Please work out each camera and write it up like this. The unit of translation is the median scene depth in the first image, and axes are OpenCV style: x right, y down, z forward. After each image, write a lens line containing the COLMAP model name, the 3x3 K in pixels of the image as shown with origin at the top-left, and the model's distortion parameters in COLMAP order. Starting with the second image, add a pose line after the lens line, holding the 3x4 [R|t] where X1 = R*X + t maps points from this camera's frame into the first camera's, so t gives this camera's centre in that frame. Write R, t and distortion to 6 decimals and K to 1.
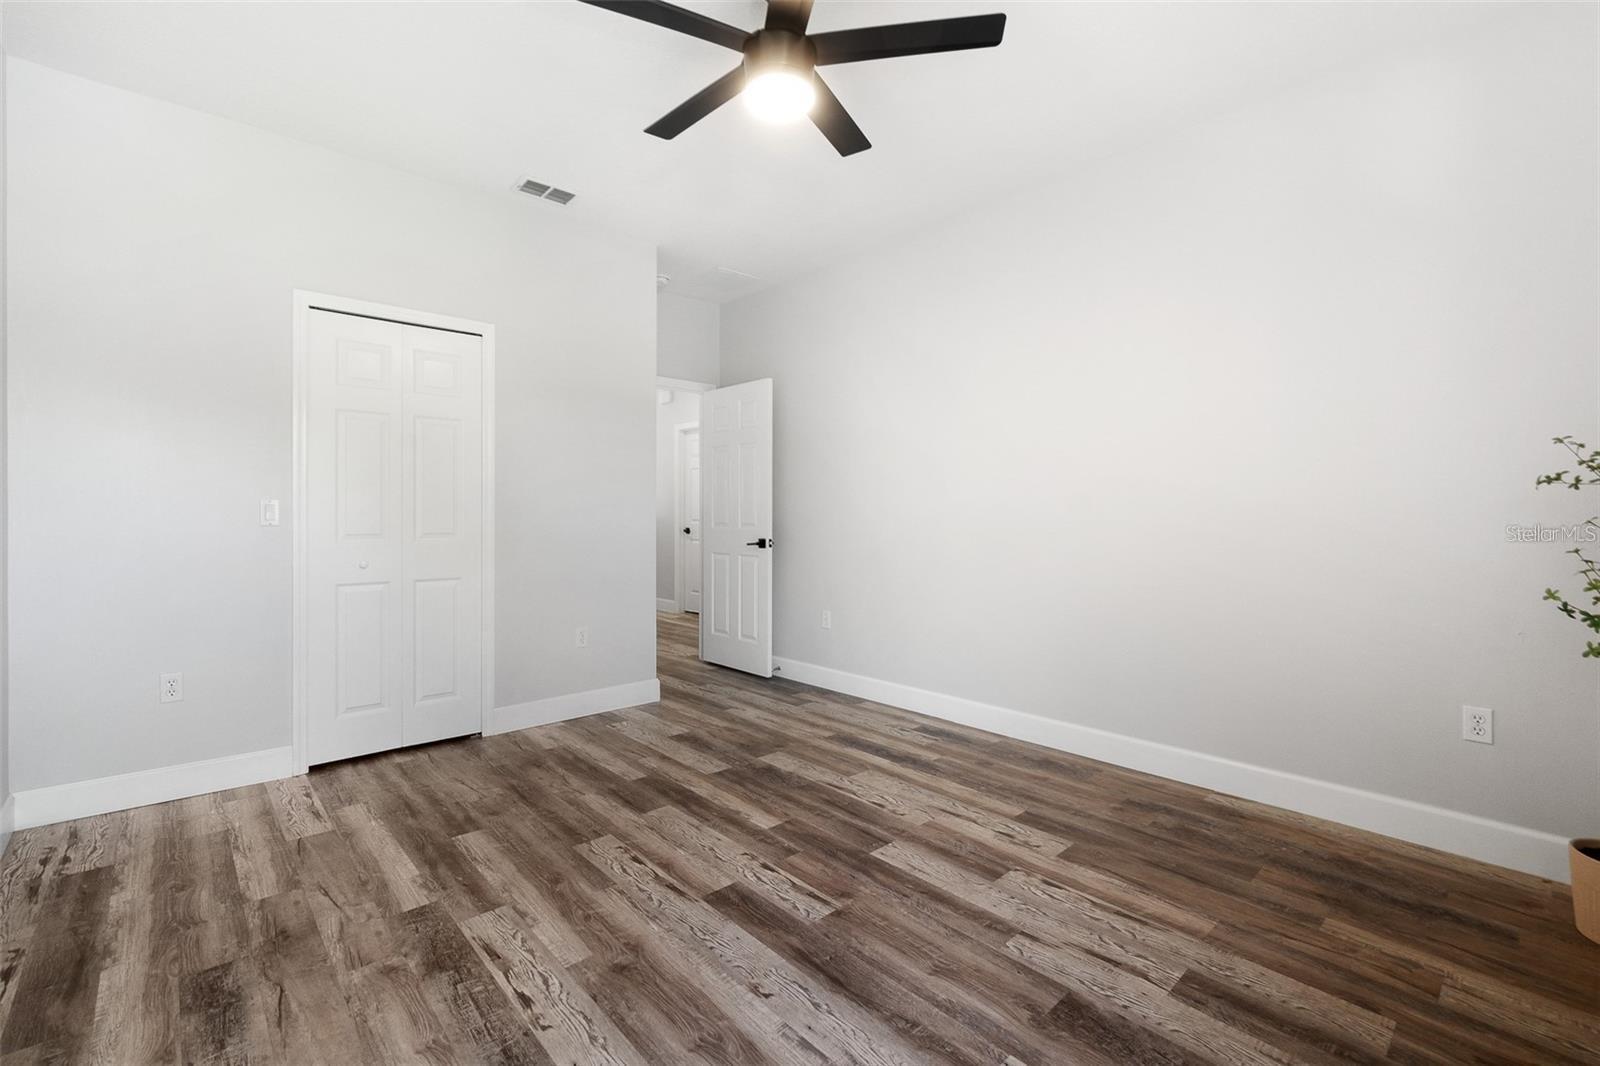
lens RADIAL K [[698.3, 0, 793.3], [0, 698.3, 529.5], [0, 0, 1]] dist [-0.003804, -0.000159]
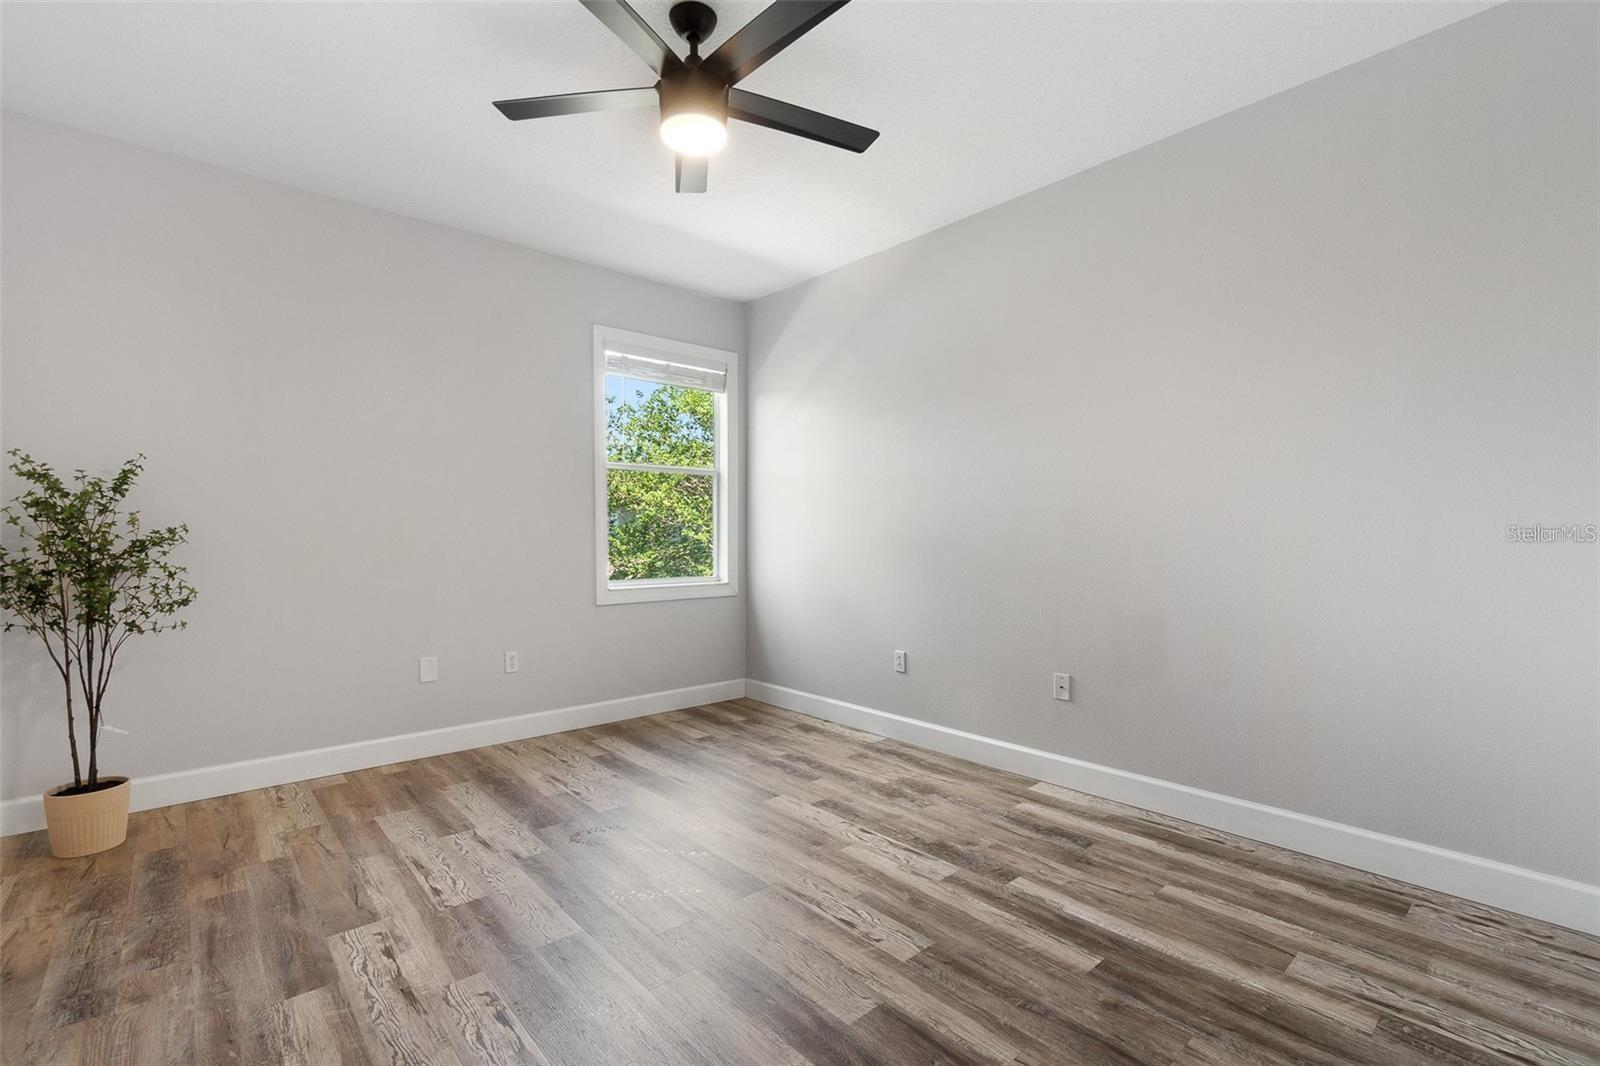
lens RADIAL K [[698.3, 0, 793.3], [0, 698.3, 529.5], [0, 0, 1]] dist [-0.003804, -0.000159]
pose [[-0.999969, -0.004527, 0.006370, -0.167081], [-0.004433, 0.999884, 0.014559, -0.050885], [-0.006435, 0.014530, -0.999874, 2.015313]]
